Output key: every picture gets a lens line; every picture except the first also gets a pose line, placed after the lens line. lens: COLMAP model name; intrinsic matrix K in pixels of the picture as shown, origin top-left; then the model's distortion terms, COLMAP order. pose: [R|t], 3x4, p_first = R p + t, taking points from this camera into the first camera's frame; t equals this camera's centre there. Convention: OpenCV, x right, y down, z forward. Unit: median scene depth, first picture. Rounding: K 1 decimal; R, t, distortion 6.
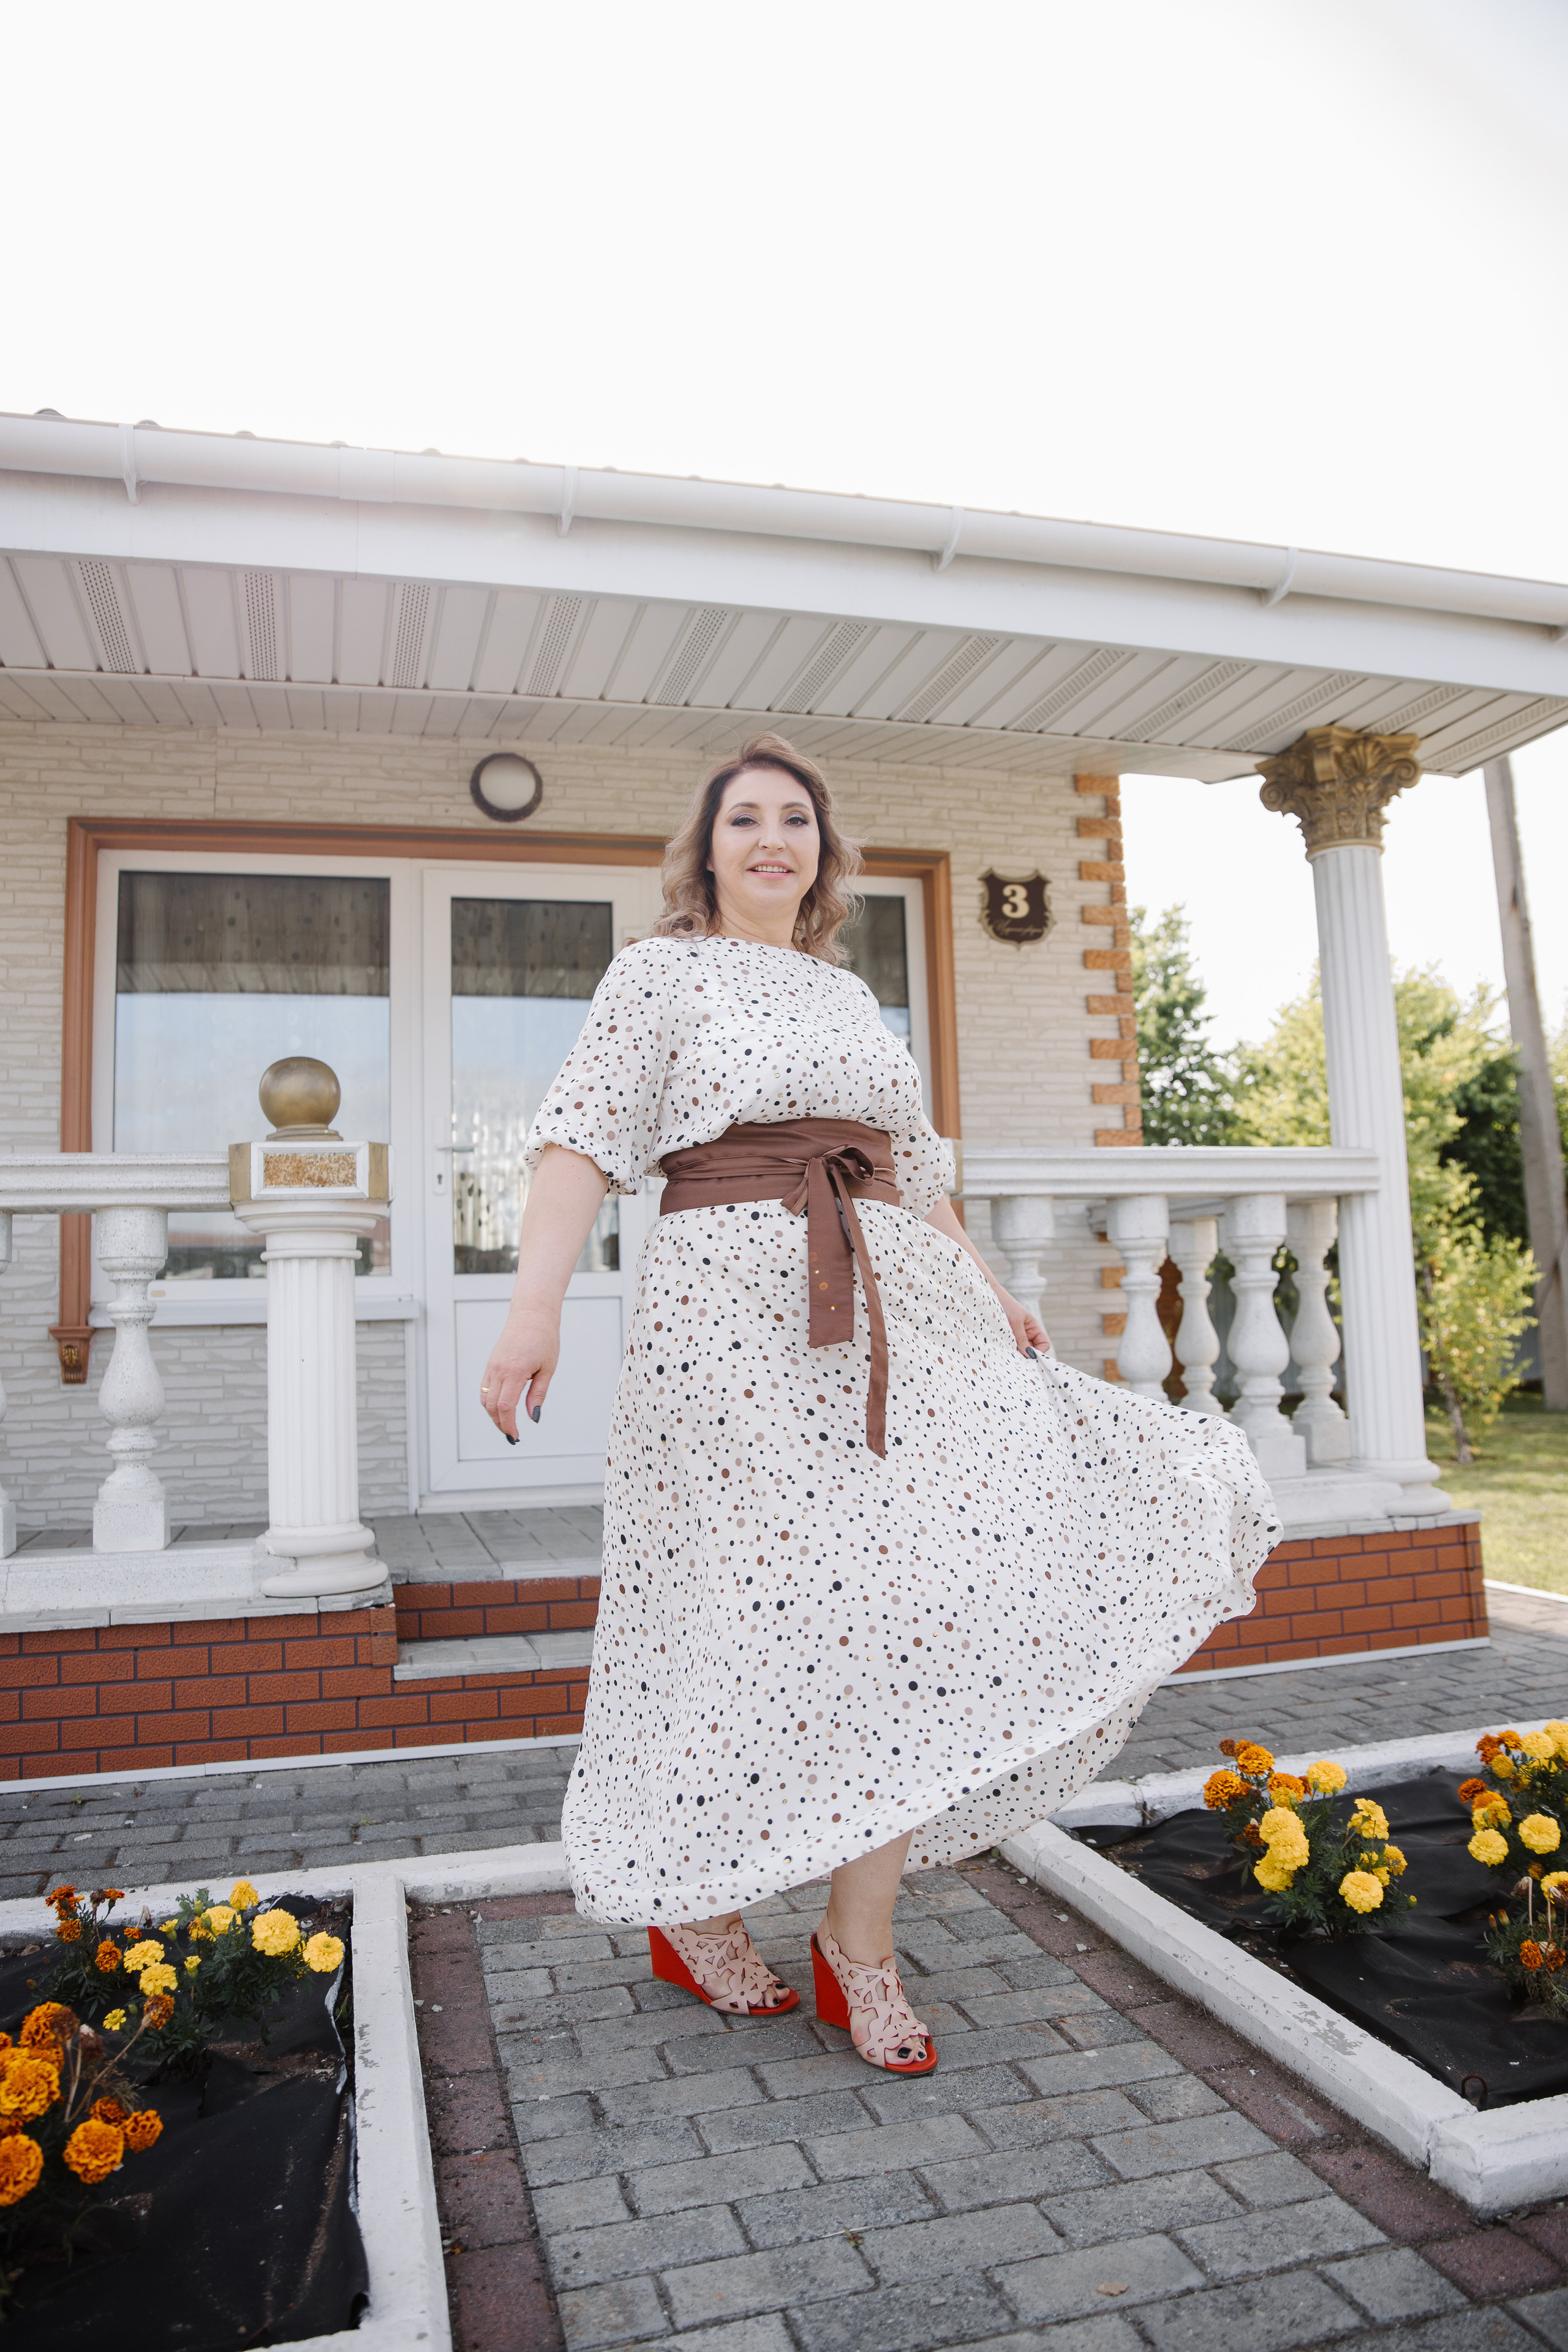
lens RADIAL K [[1598.2, 0, 777.7], [0, 1598.2, 1191.5], [0, 0, 1]] dist [-0.122115, 0.085808]
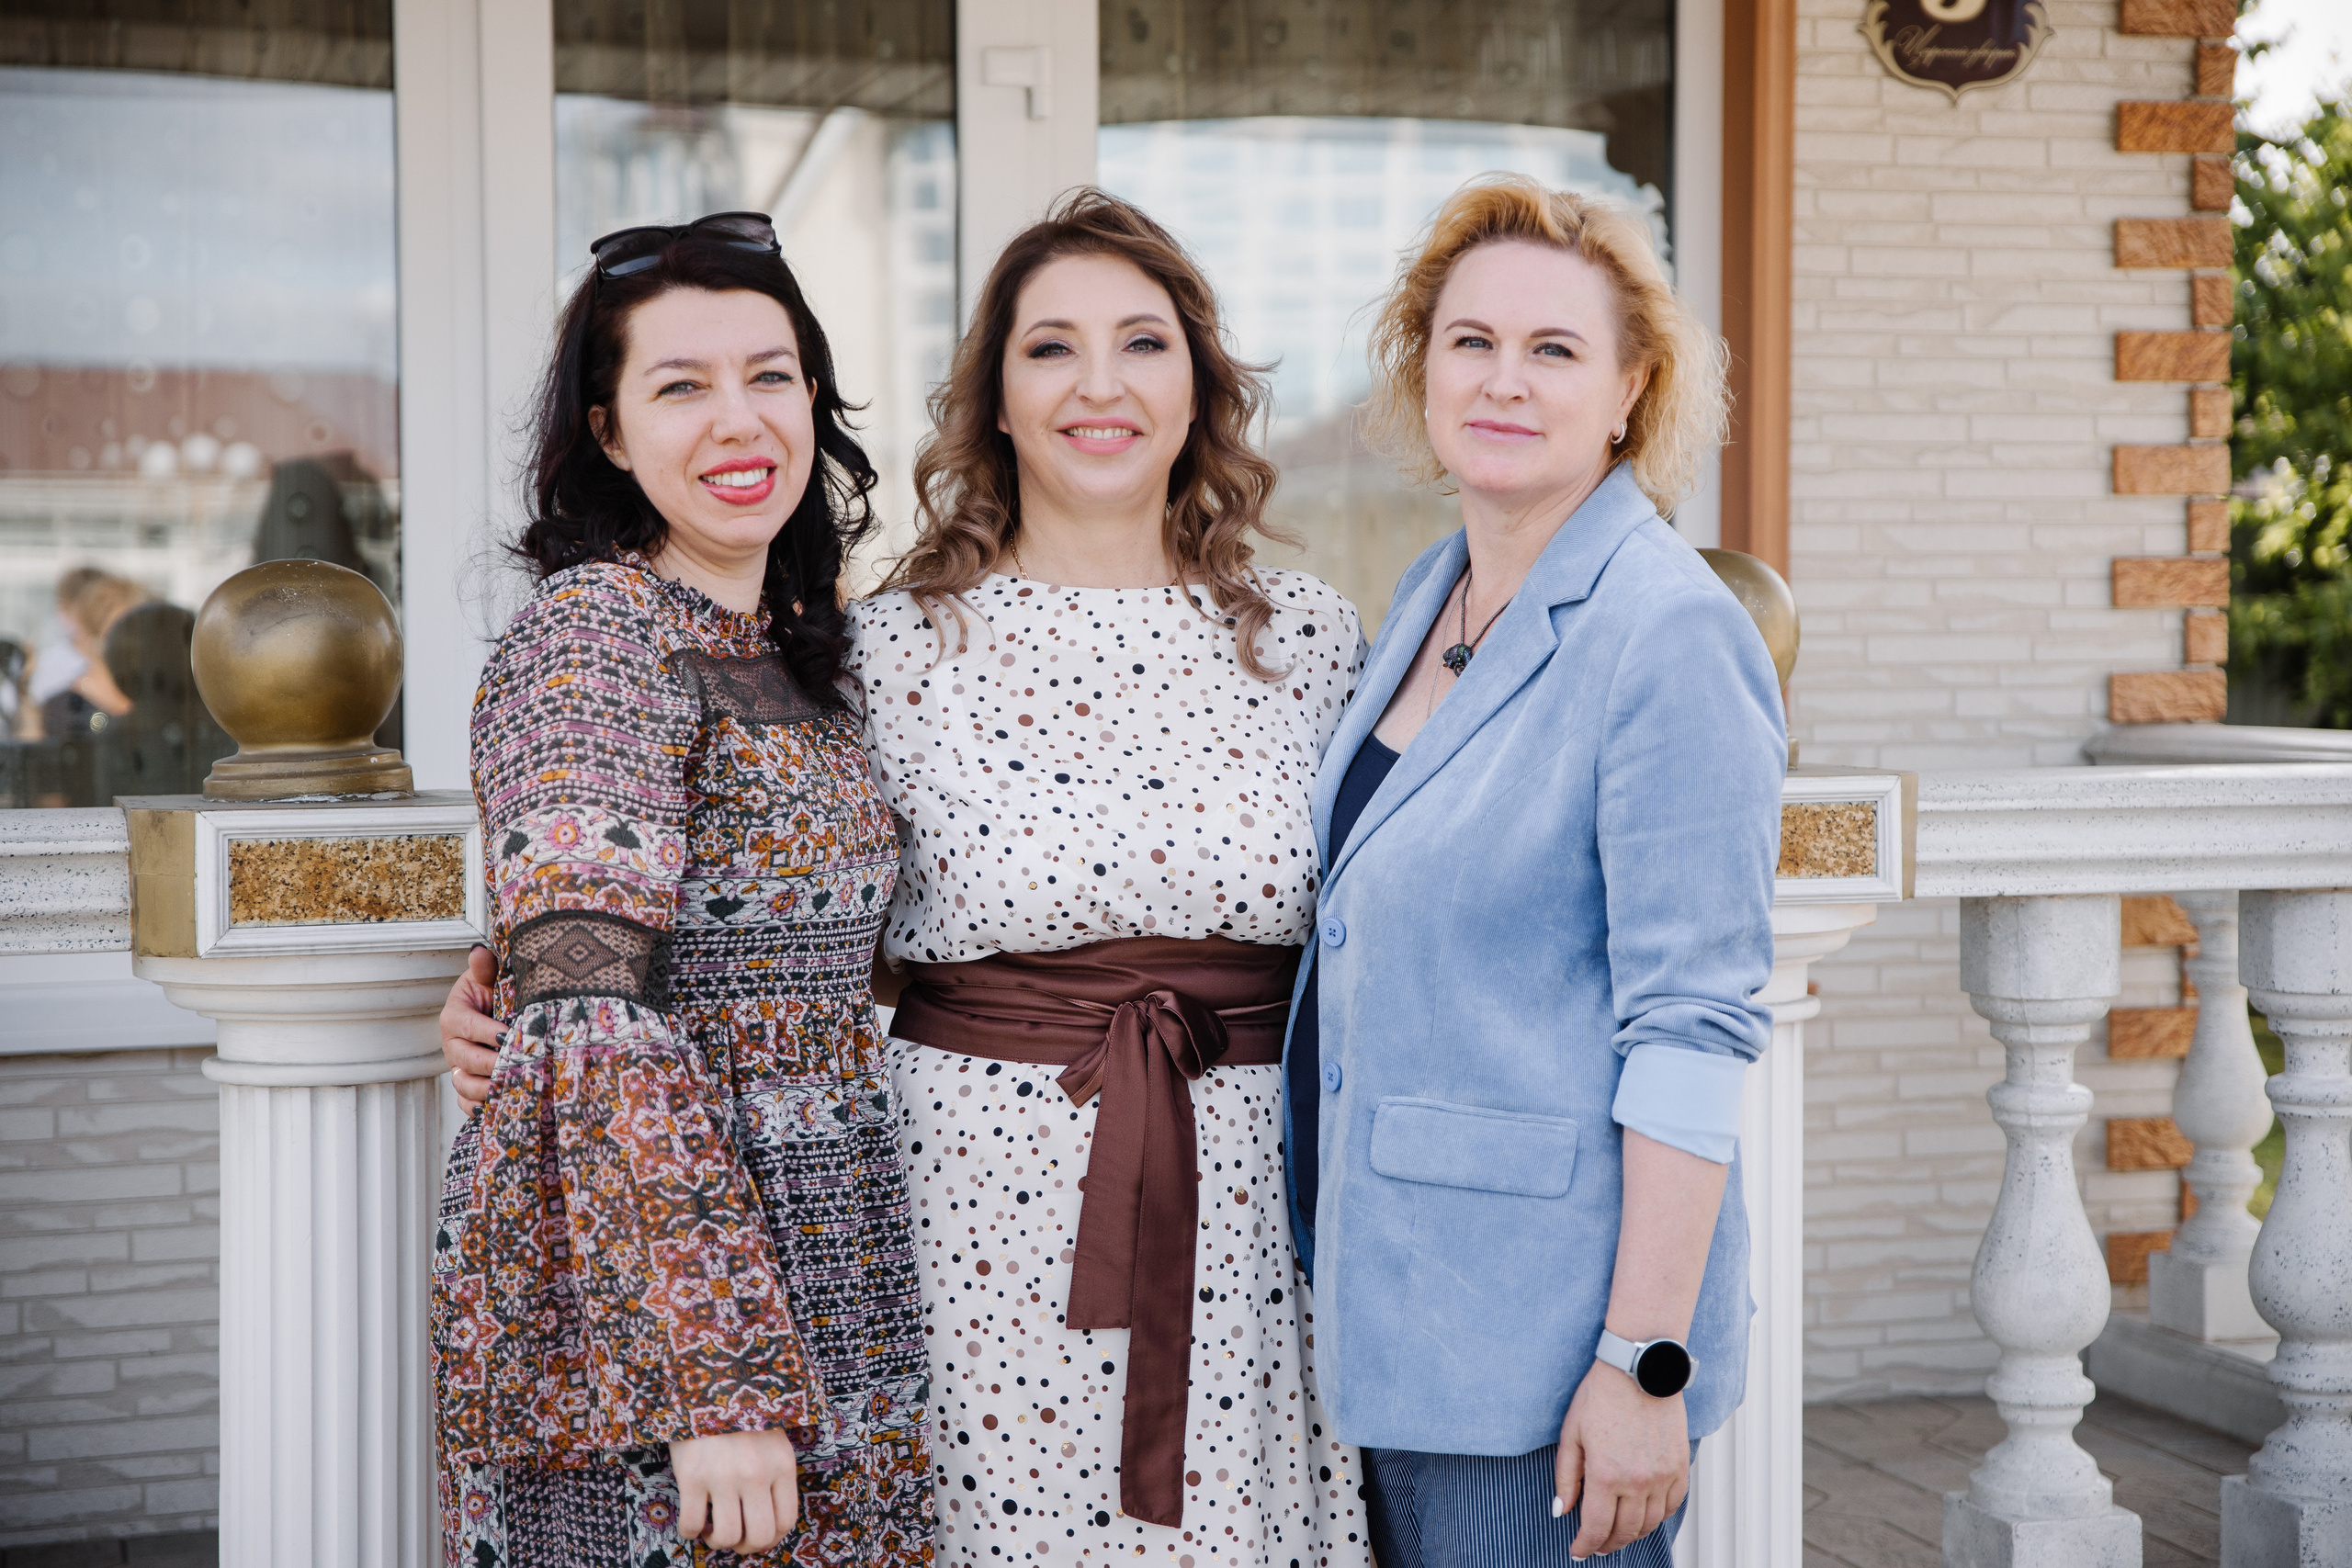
lens RADIAL K [[3799.7, 0, 1167.0], [0, 3799.7, 769.9], [0, 0, 1]] dist [0.165796, 0.000000]
pose [[0.999024, 0.025356, 0.036159, -0.100541], [-0.029867, 0.991034, 0.130229, -0.138831], [-0.032533, -0.131182, 0.990824, 0.033832]]
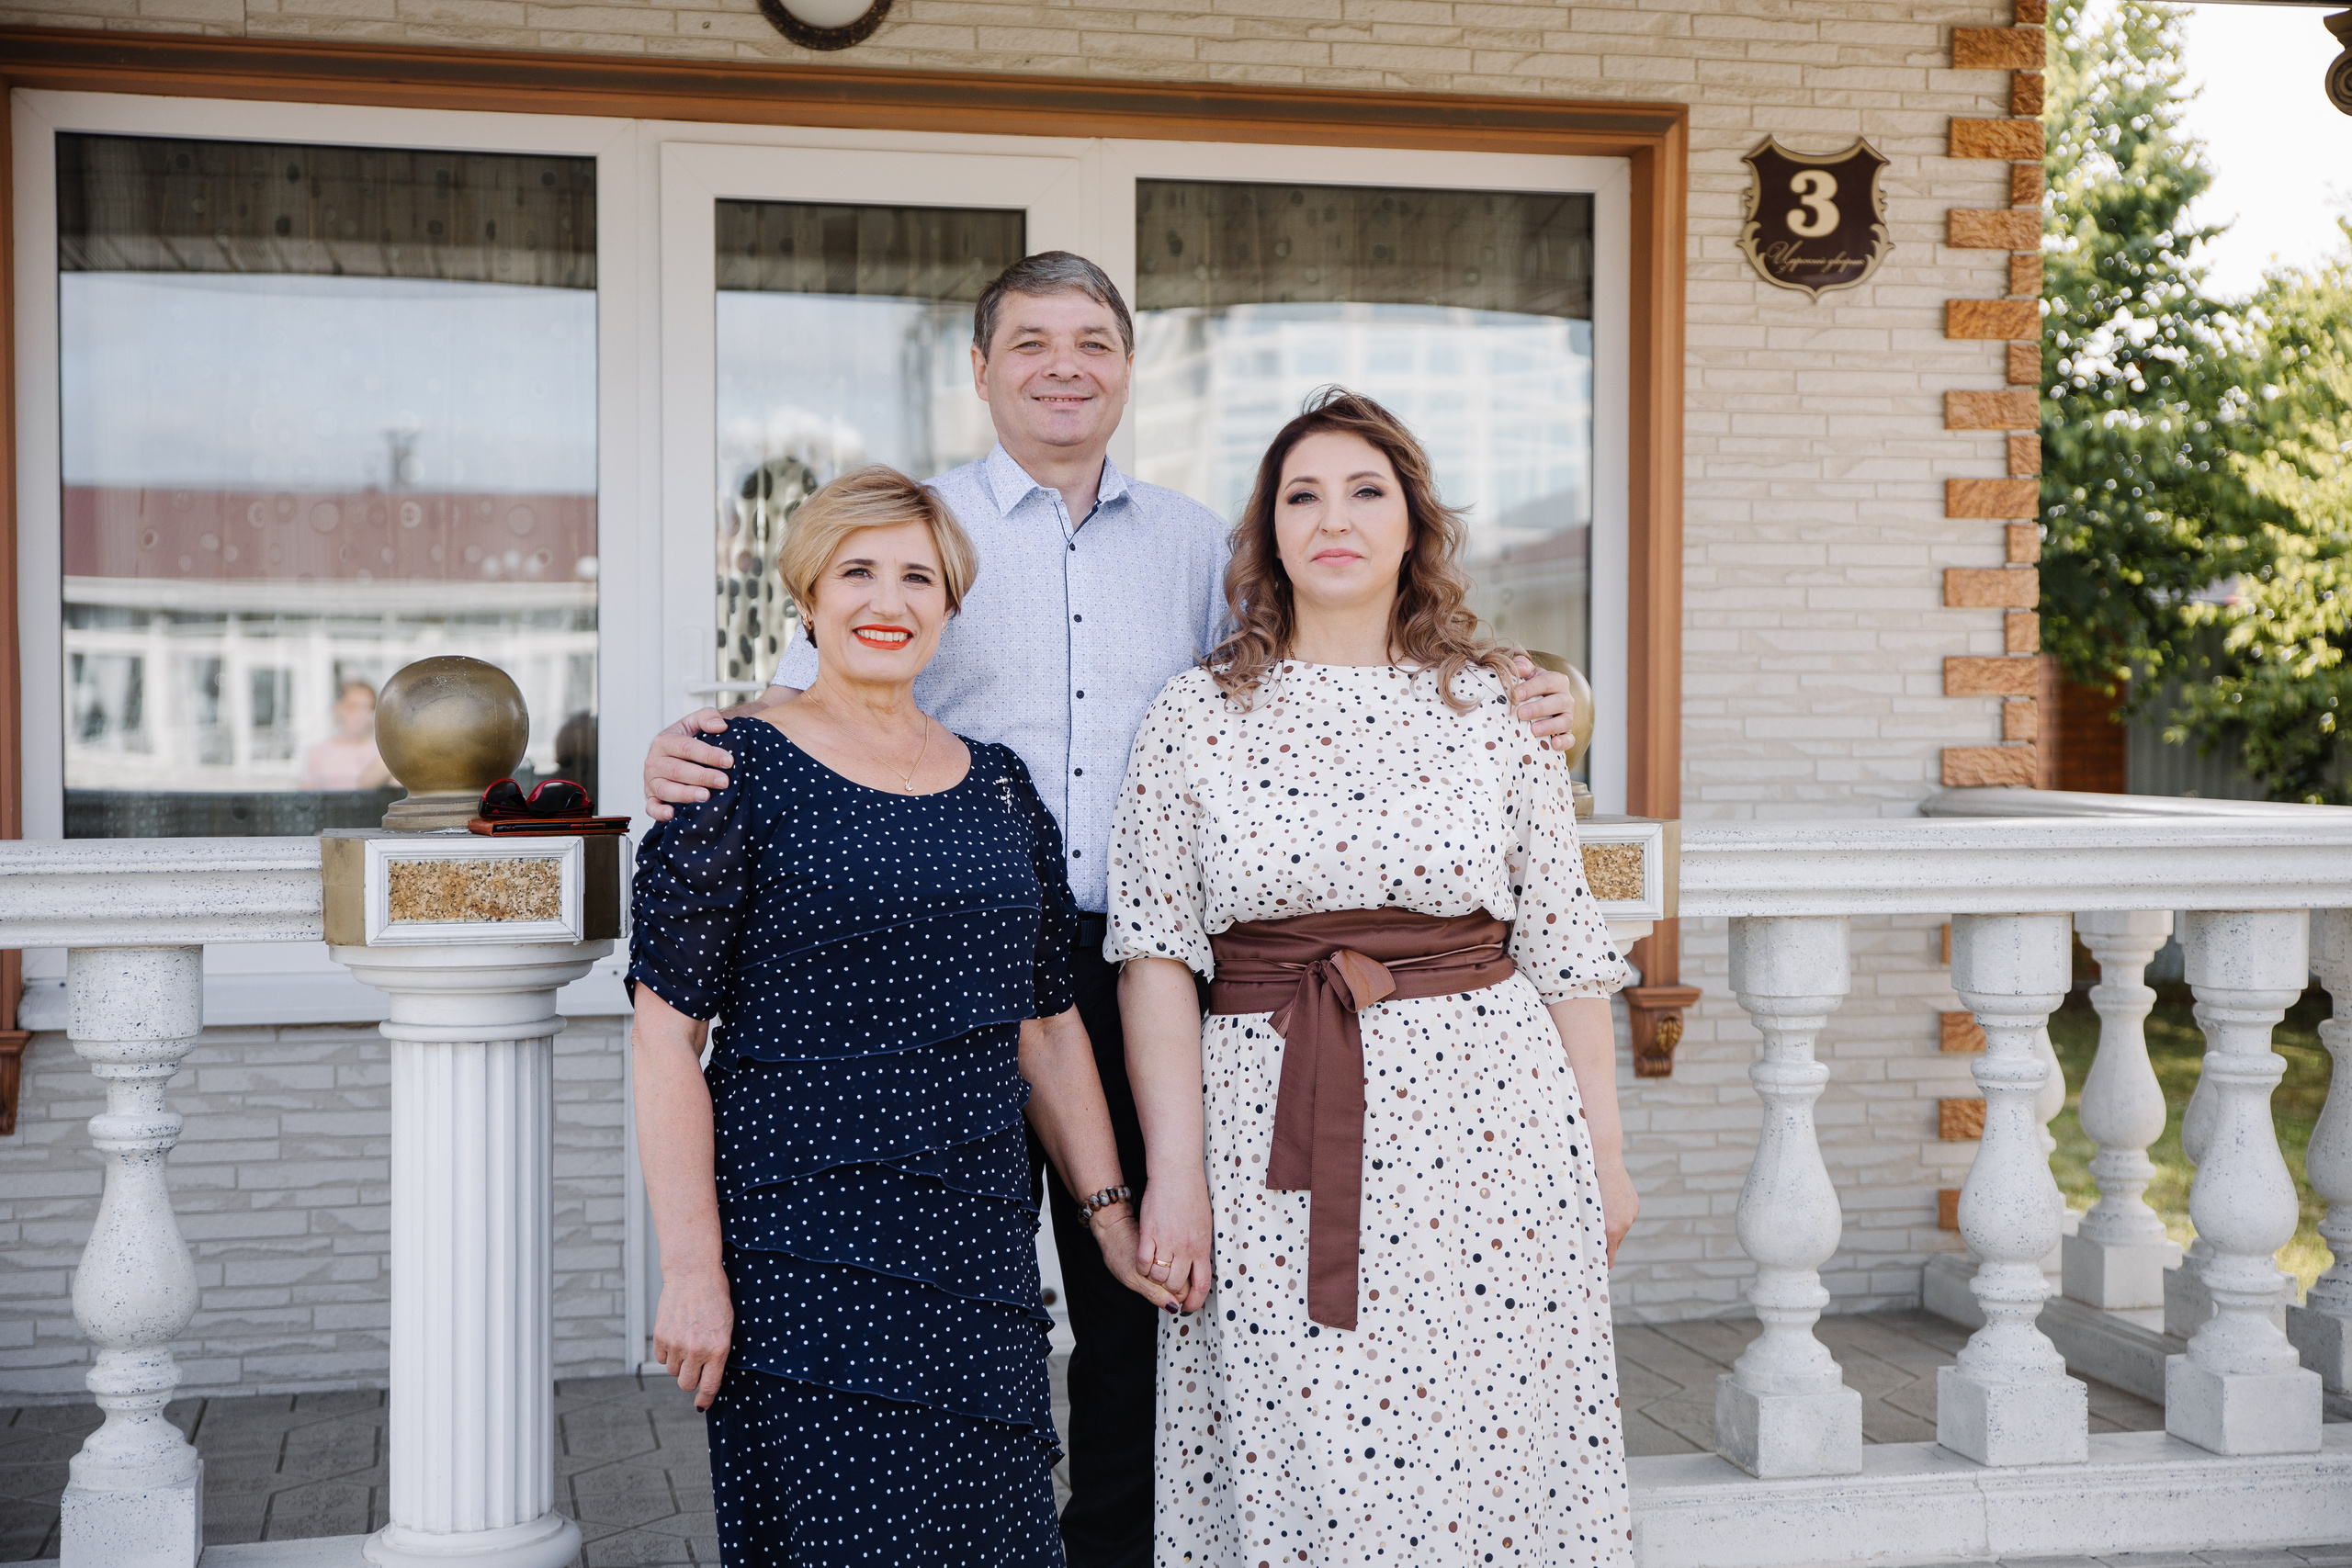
lens RADIAL K [[3160.4, 0, 1175.7], [0, 3160.4, 773.2], [0, 0, 1]] dist [0.098615, 0.000000]
pose [[0.998724, 0.032337, -0.038782, -0.011596], [-0.027608, 0.992771, 0.116809, -0.150769], [0.042278, -0.115590, 0.992397, -0.053790]]
